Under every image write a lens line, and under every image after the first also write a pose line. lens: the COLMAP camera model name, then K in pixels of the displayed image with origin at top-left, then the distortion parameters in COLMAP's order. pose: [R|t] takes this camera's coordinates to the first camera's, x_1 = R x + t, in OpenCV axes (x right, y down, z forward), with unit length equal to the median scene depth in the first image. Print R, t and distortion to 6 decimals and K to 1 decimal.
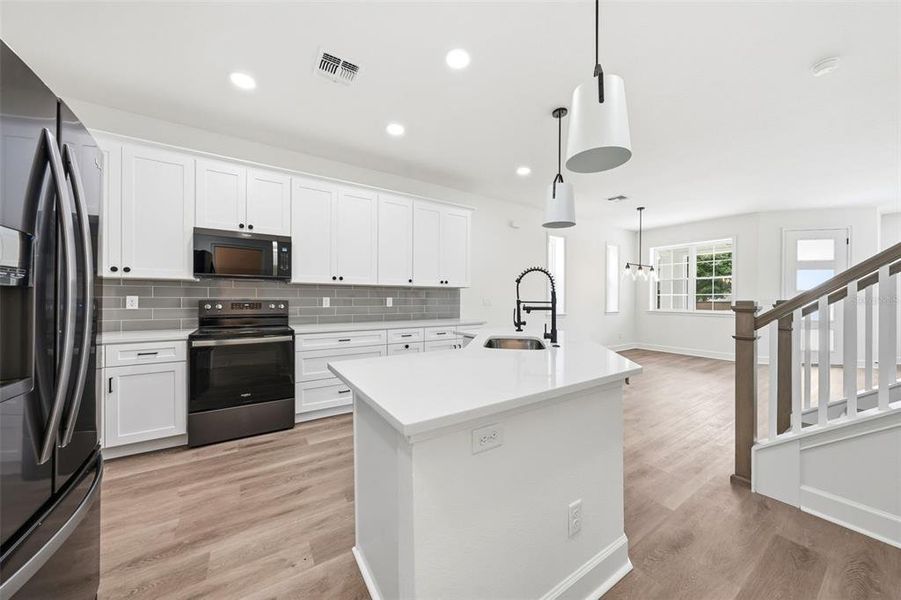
lens RADIAL K [[309.6, 0, 452.8], [0, 309.6, 298.6], [0, 0, 1]] dist [-0.002646, -0.000135]
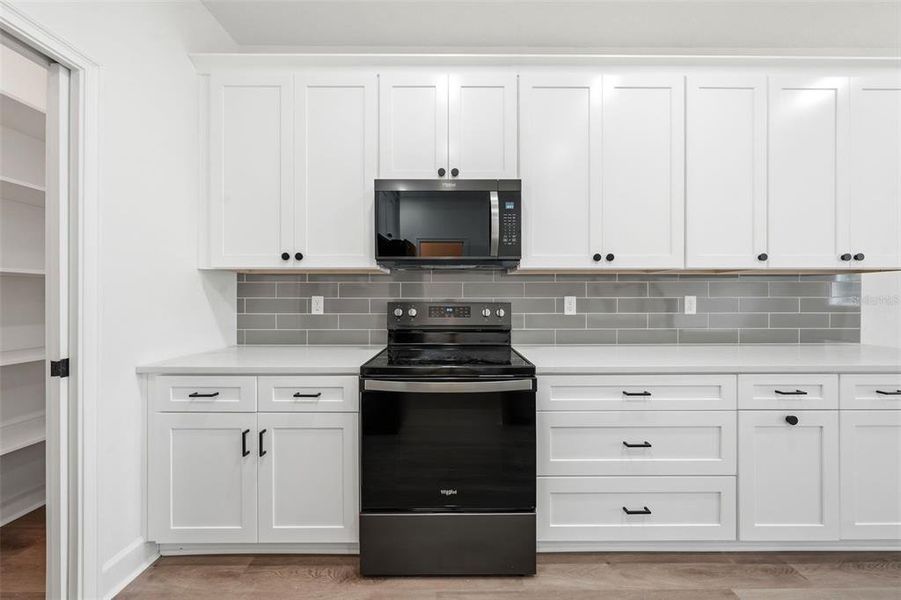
lens RADIAL K [[309.6, 0, 452.8], [0, 309.6, 298.6], [0, 0, 1]] dist [-0.002646, -0.000135]
pose [[0.836571, -0.005410, -0.547831, -0.350074], [0.004270, 0.999985, -0.003354, 0.000583], [0.547841, 0.000467, 0.836582, 0.527445]]
